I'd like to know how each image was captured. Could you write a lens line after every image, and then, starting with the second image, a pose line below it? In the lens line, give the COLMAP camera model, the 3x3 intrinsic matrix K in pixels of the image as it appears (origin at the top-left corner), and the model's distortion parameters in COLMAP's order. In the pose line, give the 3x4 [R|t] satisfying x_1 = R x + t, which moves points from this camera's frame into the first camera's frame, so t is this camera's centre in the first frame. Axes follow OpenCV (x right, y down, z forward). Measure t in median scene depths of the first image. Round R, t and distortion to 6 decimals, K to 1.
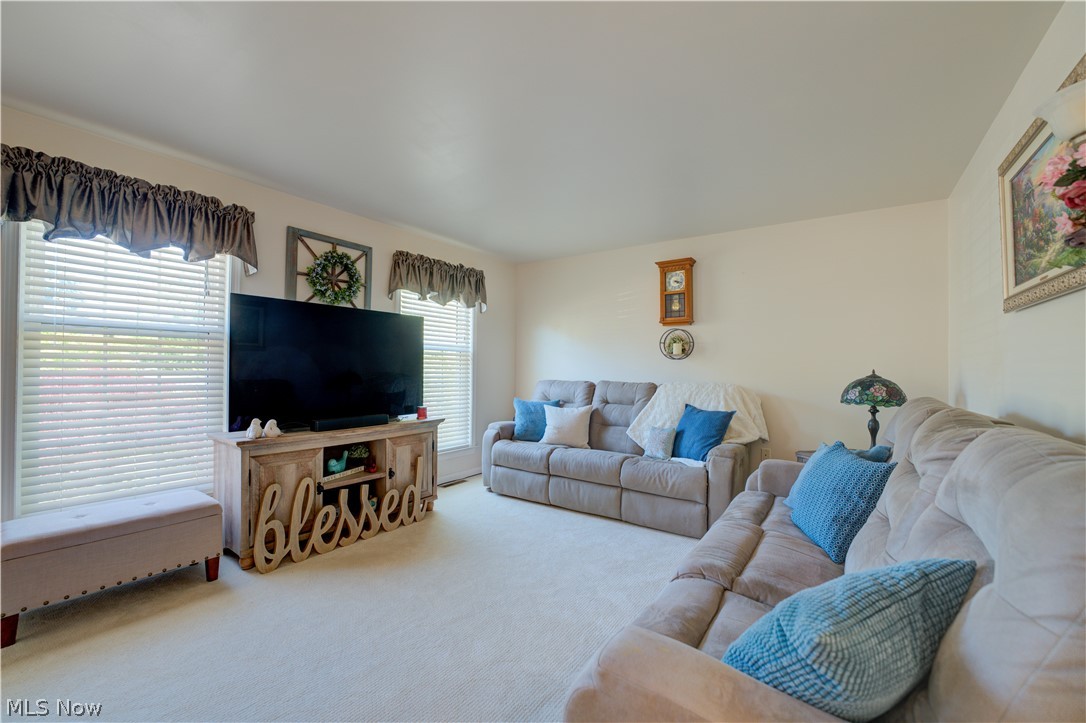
lens RADIAL K [[436.1, 0, 541.4], [0, 436.1, 366.1], [0, 0, 1]] dist [-0.030283, 0.002668]
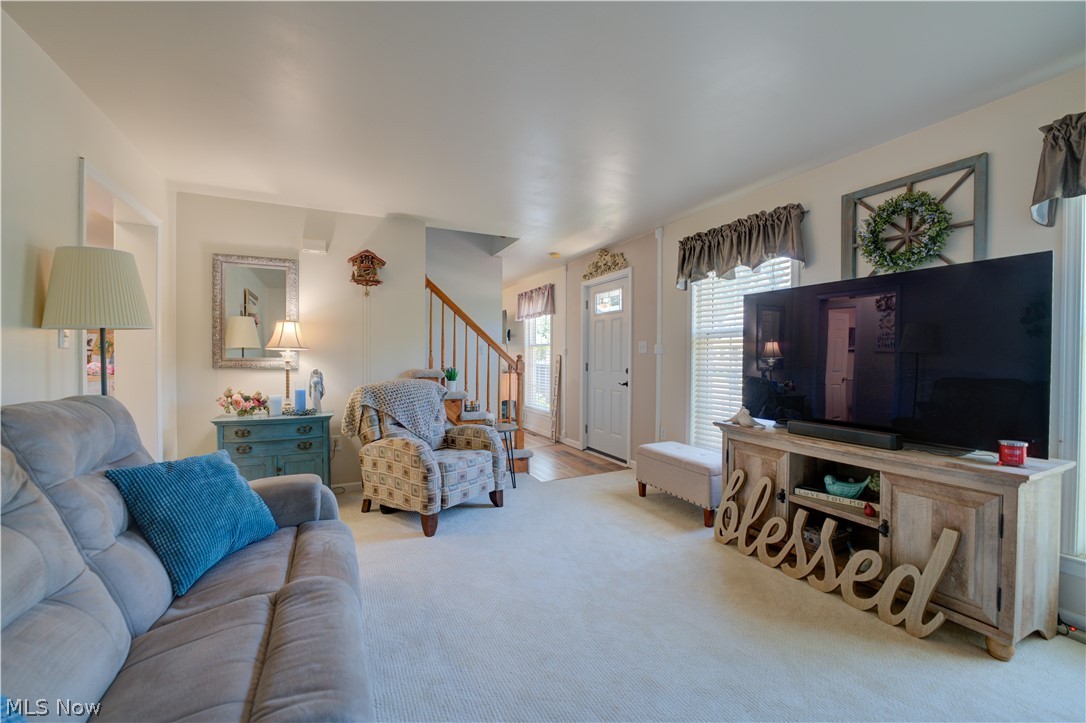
lens RADIAL K [[436.1, 0, 544.2], [0, 436.1, 363.1], [0, 0, 1]] dist [-0.030283, 0.002668]
pose [[-0.478786, 0.002258, -0.877929, 0.425409], [-0.006205, 0.999963, 0.005955, 0.006981], [0.877910, 0.008299, -0.478754, 0.845789]]
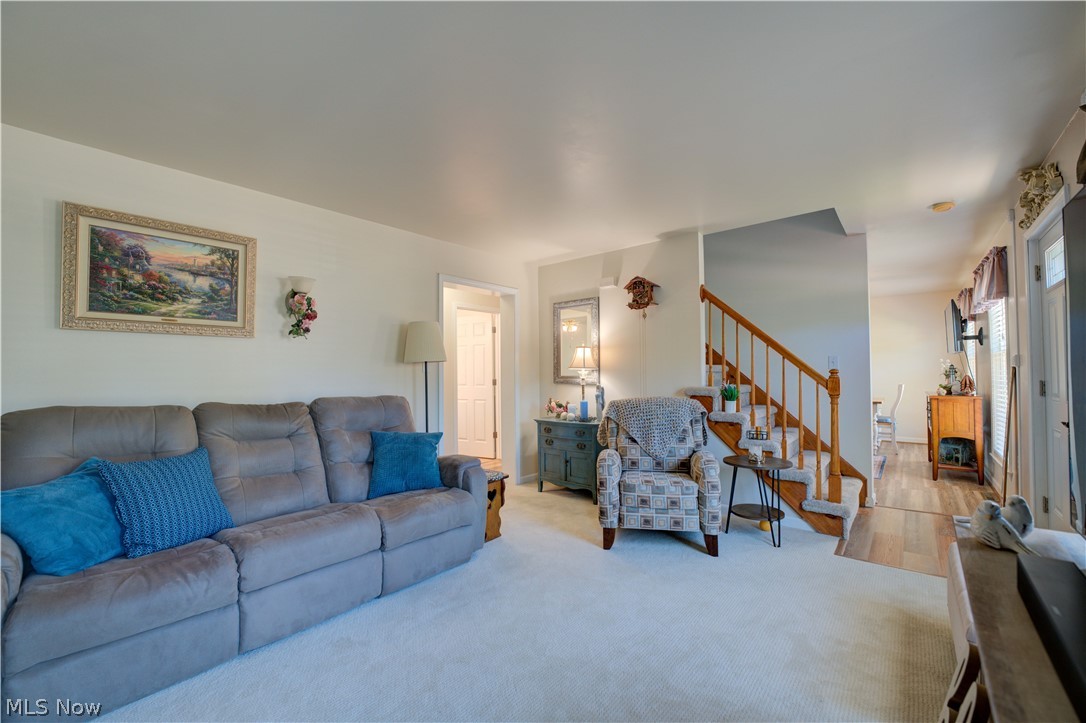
lens RADIAL K [[436.1, 0, 540.4], [0, 436.1, 359.7], [0, 0, 1]] dist [-0.030283, 0.002668]
pose [[-0.996133, 0.003548, 0.087787, -0.177203], [0.000615, 0.999441, -0.033422, -0.000031], [-0.087856, -0.033239, -0.995578, 1.147826]]
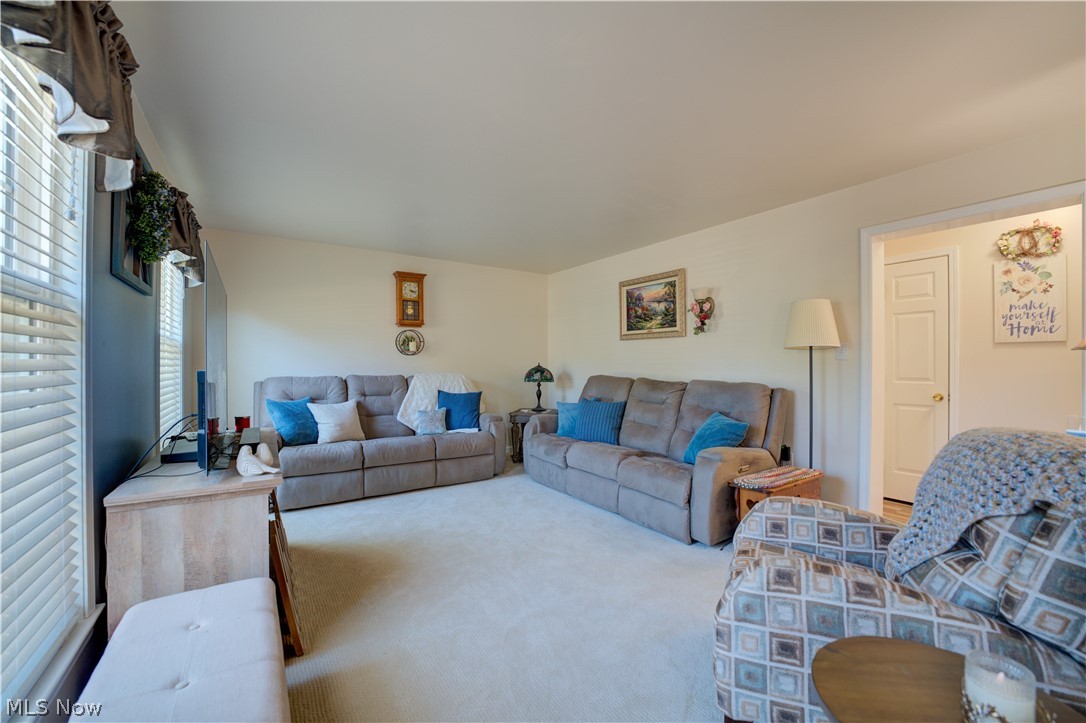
lens RADIAL K [[436.1, 0, 546.7], [0, 436.1, 361.3], [0, 0, 1]] dist [-0.030283, 0.002668]
pose [[0.349761, -0.002353, 0.936836, -0.862189], [-0.002174, 0.999992, 0.003324, -0.004261], [-0.936837, -0.003199, 0.349753, 0.278511]]
